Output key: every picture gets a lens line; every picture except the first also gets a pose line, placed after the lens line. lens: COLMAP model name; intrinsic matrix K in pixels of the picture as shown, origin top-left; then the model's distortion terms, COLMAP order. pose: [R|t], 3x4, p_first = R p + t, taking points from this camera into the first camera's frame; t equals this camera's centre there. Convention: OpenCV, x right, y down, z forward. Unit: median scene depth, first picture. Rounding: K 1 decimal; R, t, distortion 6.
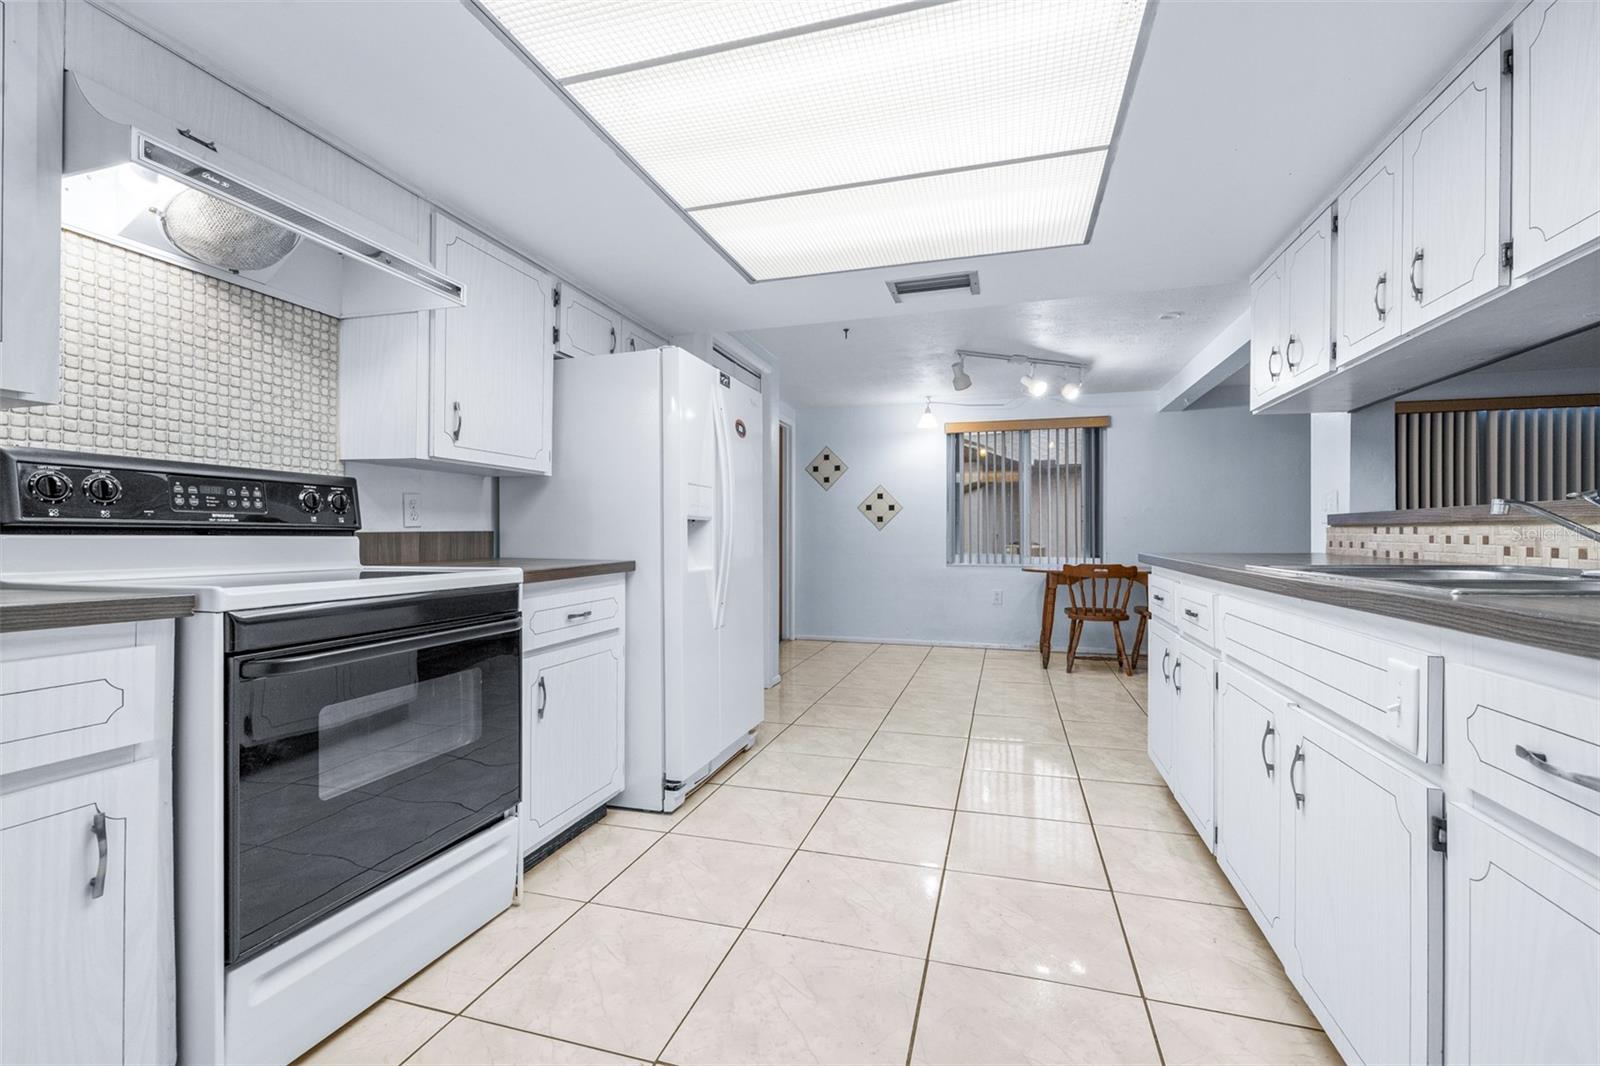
lens RADIAL K [[684.2, 0, 785.1], [0, 684.2, 534.9], [0, 0, 1]] dist [0.000899, -0.000039]
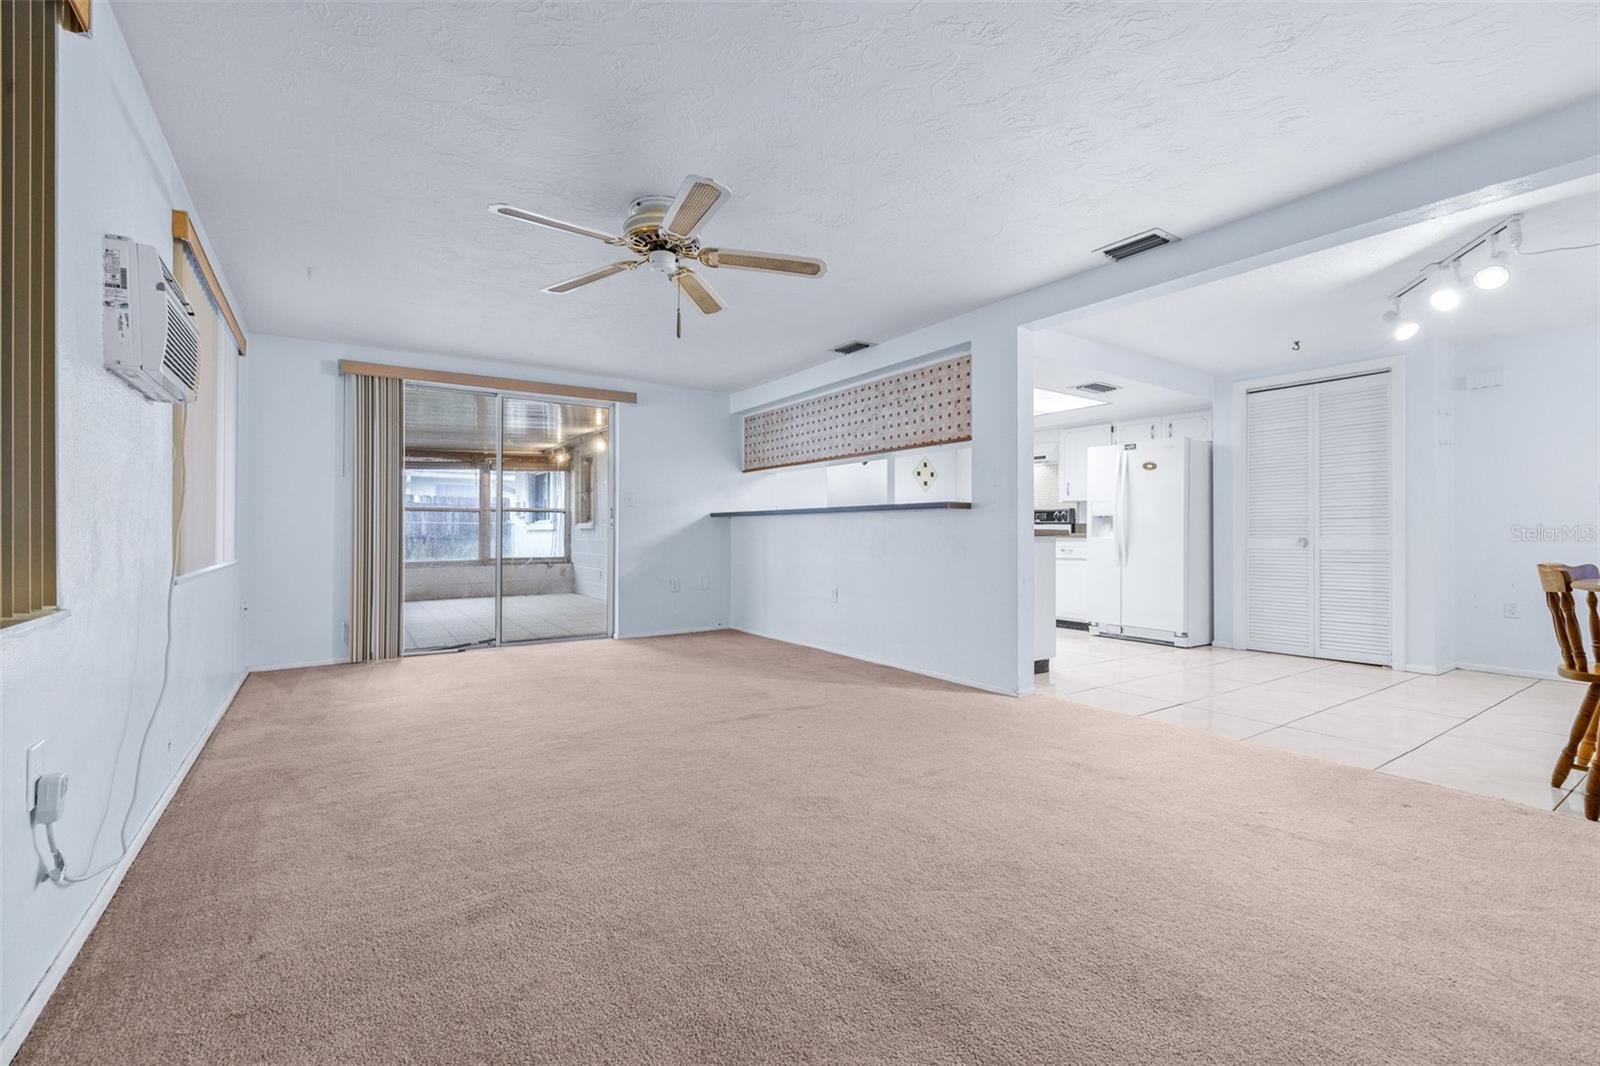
lens RADIAL K [[684.2, 0, 792.7], [0, 684.2, 531.4], [0, 0, 1]] dist [0.000899, -0.000039]
pose [[-0.616470, -0.010516, -0.787308, 1.970731], [-0.008512, 0.999941, -0.006692, 0.043830], [0.787333, 0.002576, -0.616523, 1.356442]]
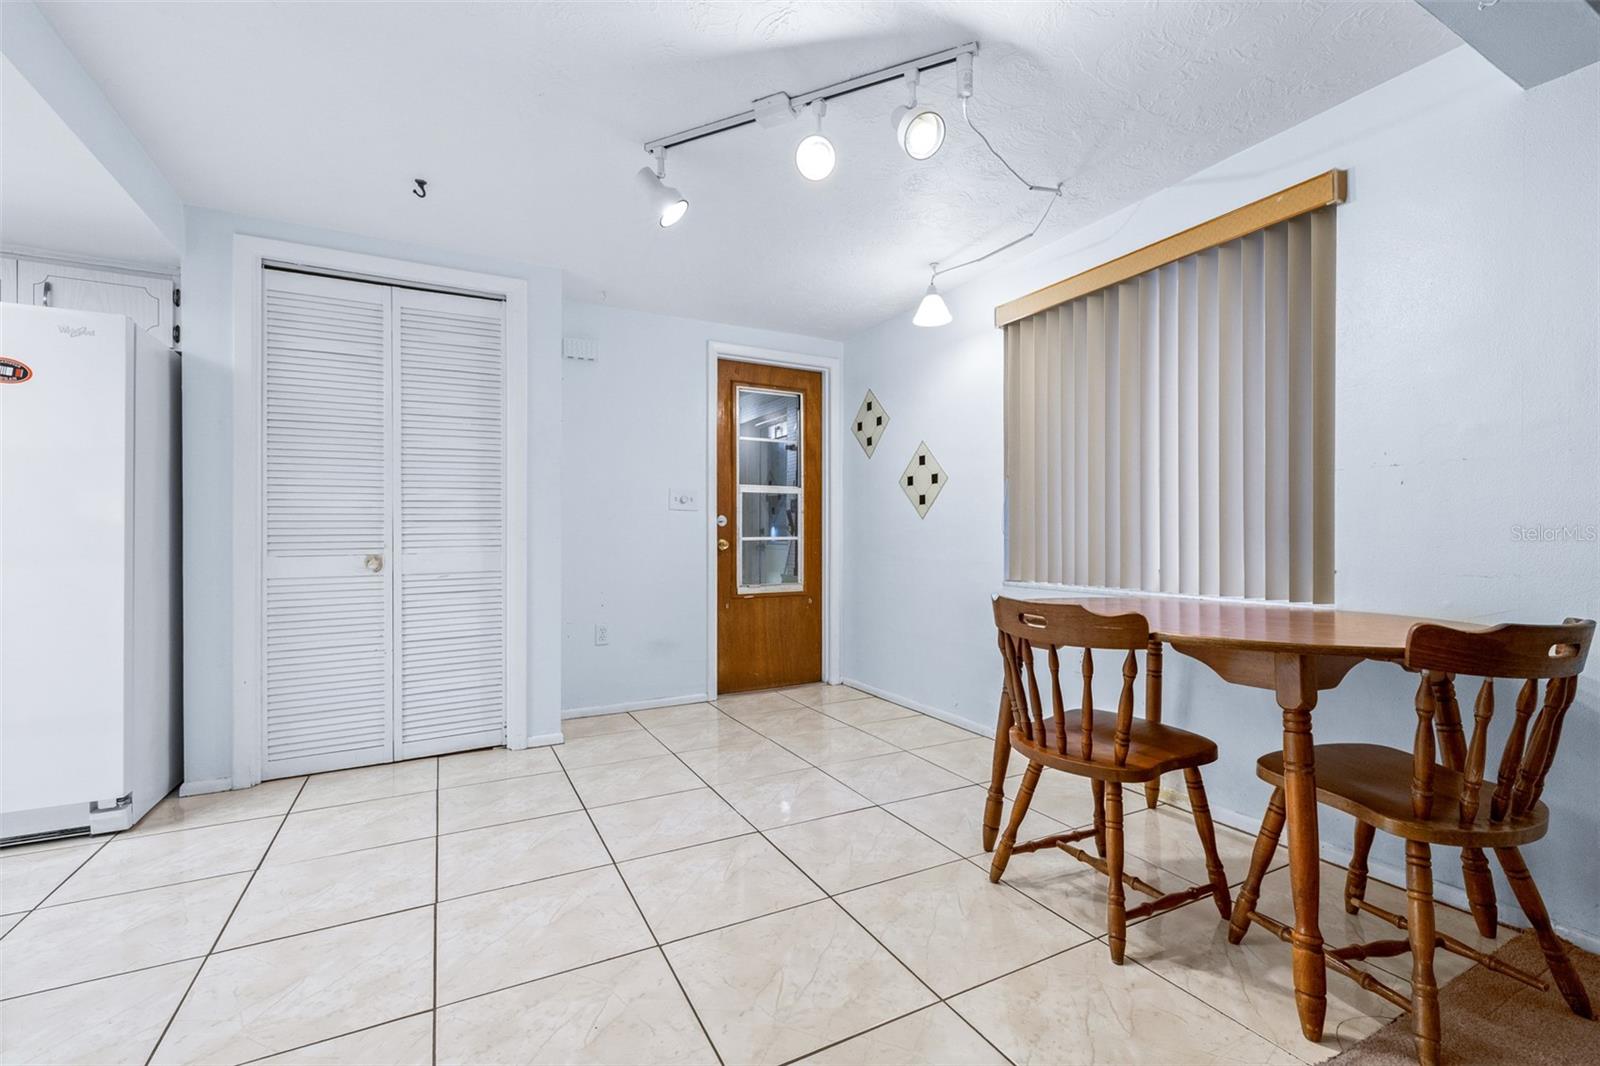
lens RADIAL K [[684.2, 0, 799.6], [0, 684.2, 531.3], [0, 0, 1]] dist [0.000899, -0.000039]
pose [[0.715192, -0.013430, -0.698799, 0.966707], [0.007144, 0.999904, -0.011905, 0.021355], [0.698891, 0.003522, 0.715219, 1.044519]]
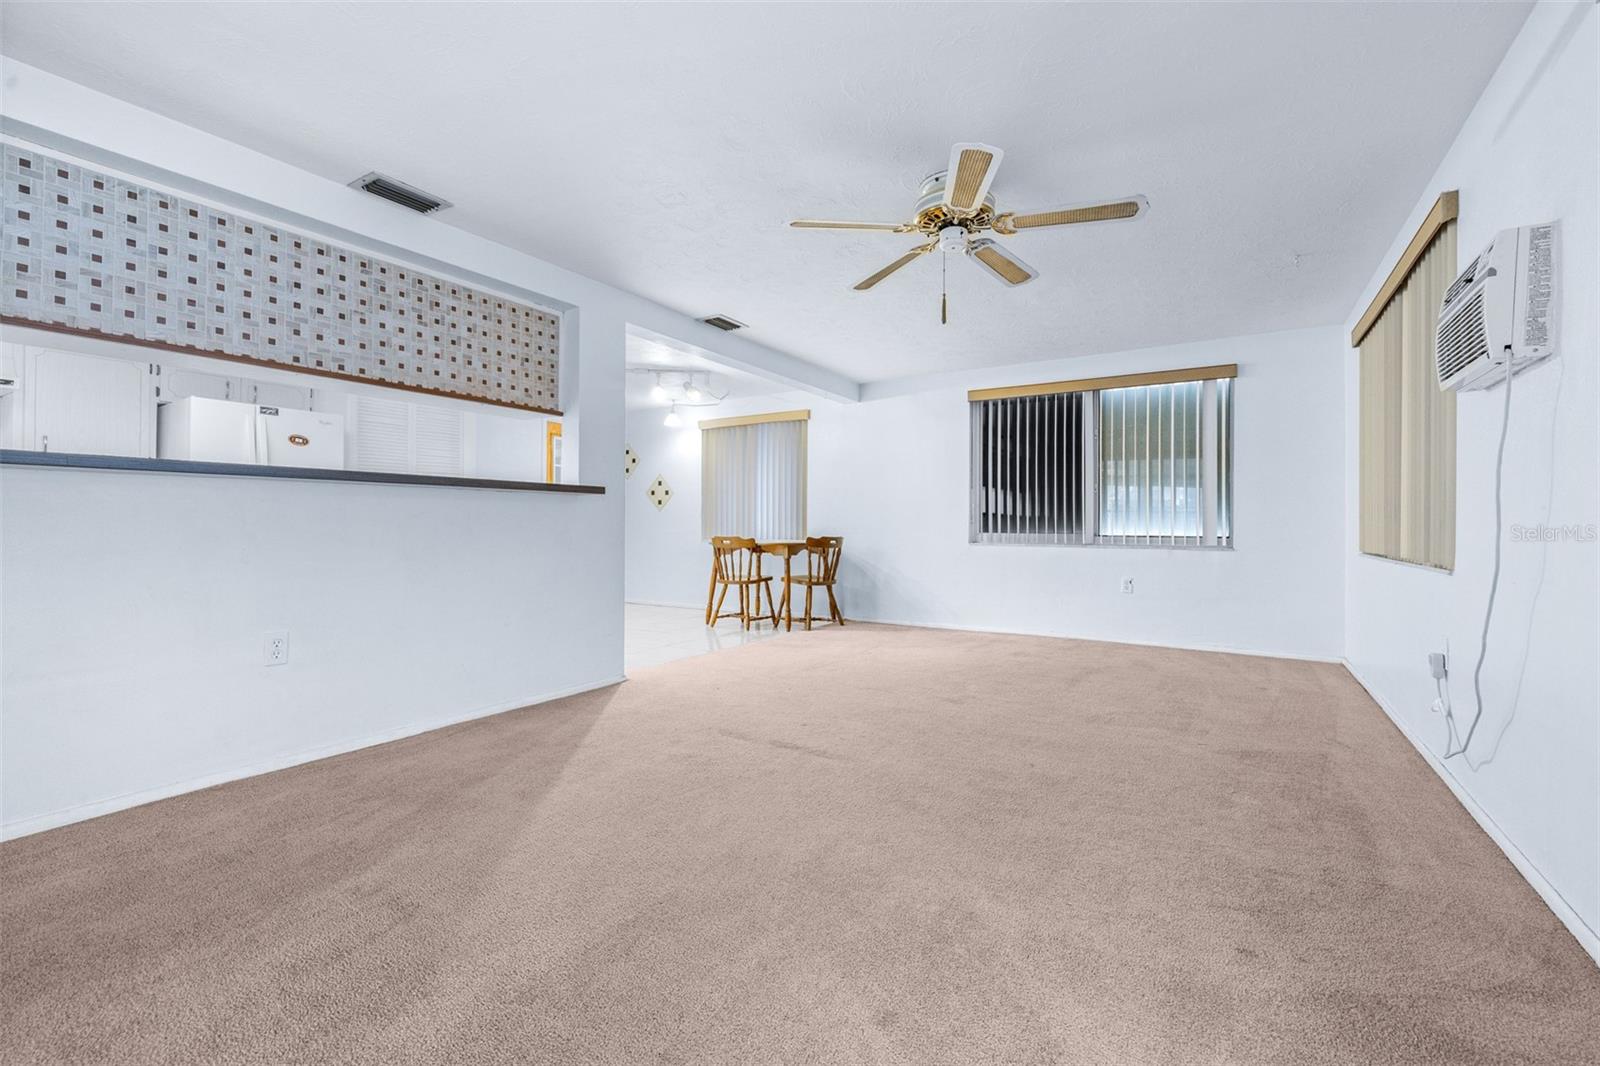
lens RADIAL K [[684.2, 0, 807.0], [0, 684.2, 524.7], [0, 0, 1]] dist [0.000899, -0.000039]
pose [[0.972459, -0.006528, -0.232983, 1.381089], [0.005761, 0.999976, -0.003972, 0.047308], [0.233003, 0.002520, 0.972473, -0.237510]]
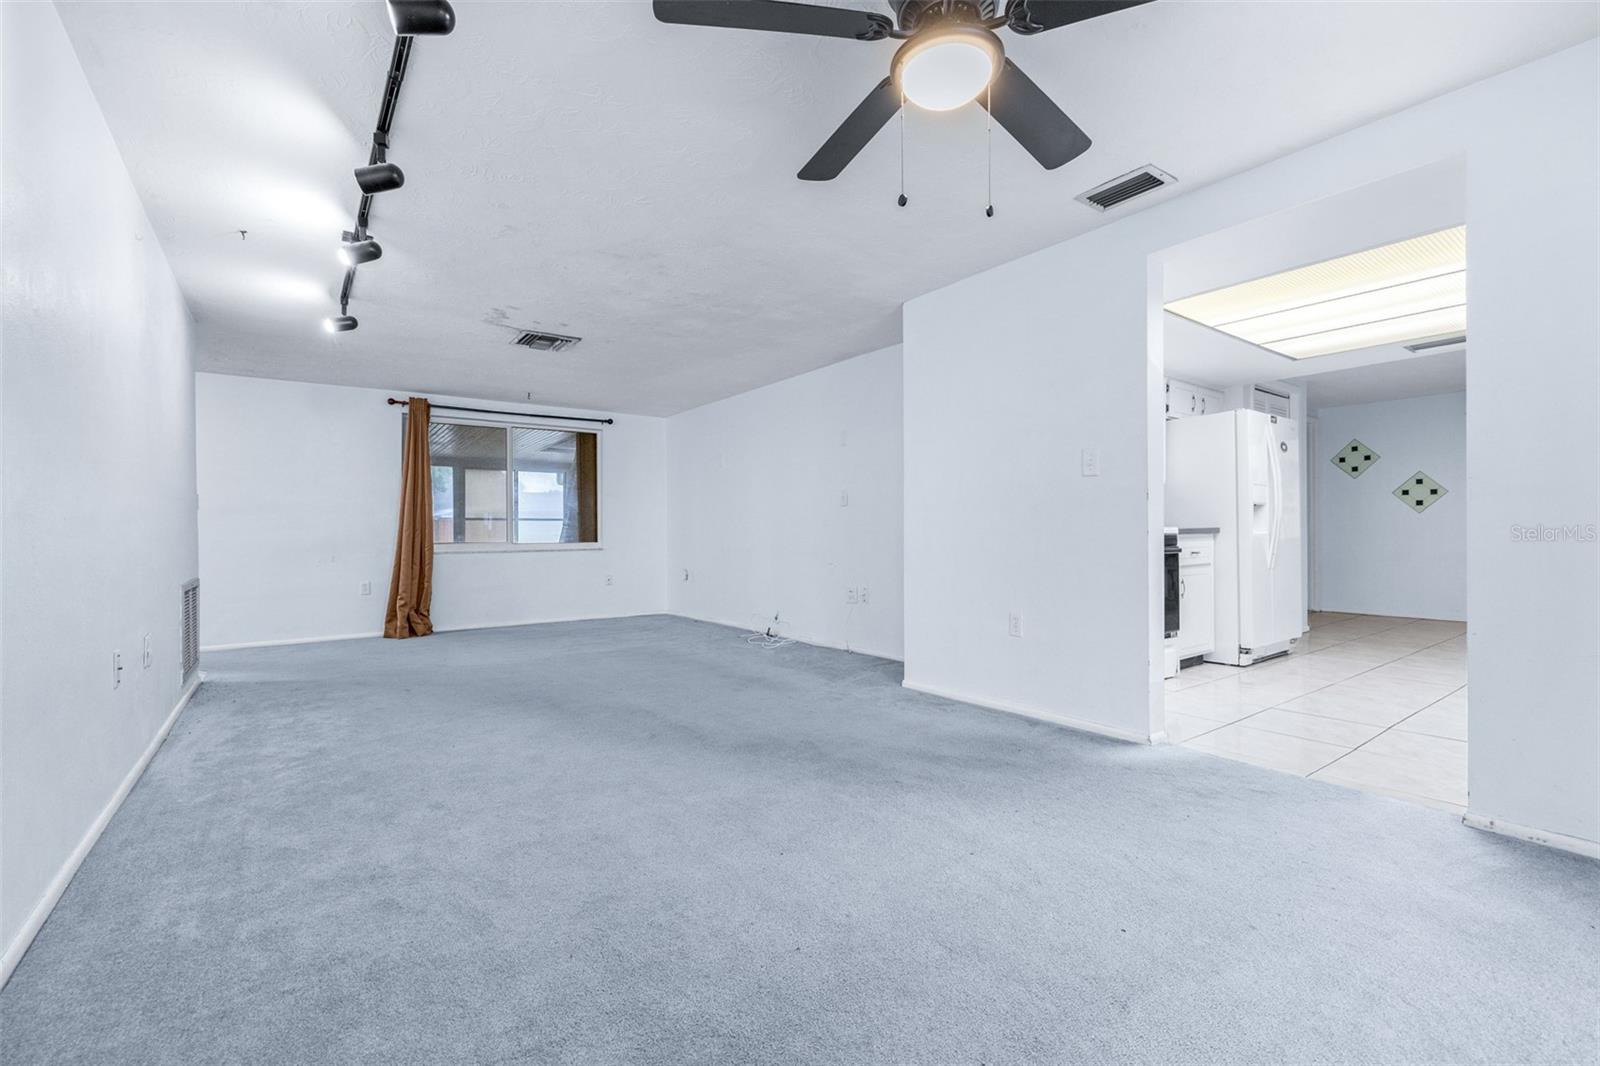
lens RADIAL K [[684.2, 0, 793.5], [0, 684.2, 524.8], [0, 0, 1]] dist [0.000899, -0.000039]
pose [[0.808852, -0.007464, -0.587964, -0.052184], [0.003919, 0.999966, -0.007303, 0.032954], [0.587999, 0.003603, 0.808854, -0.952101]]
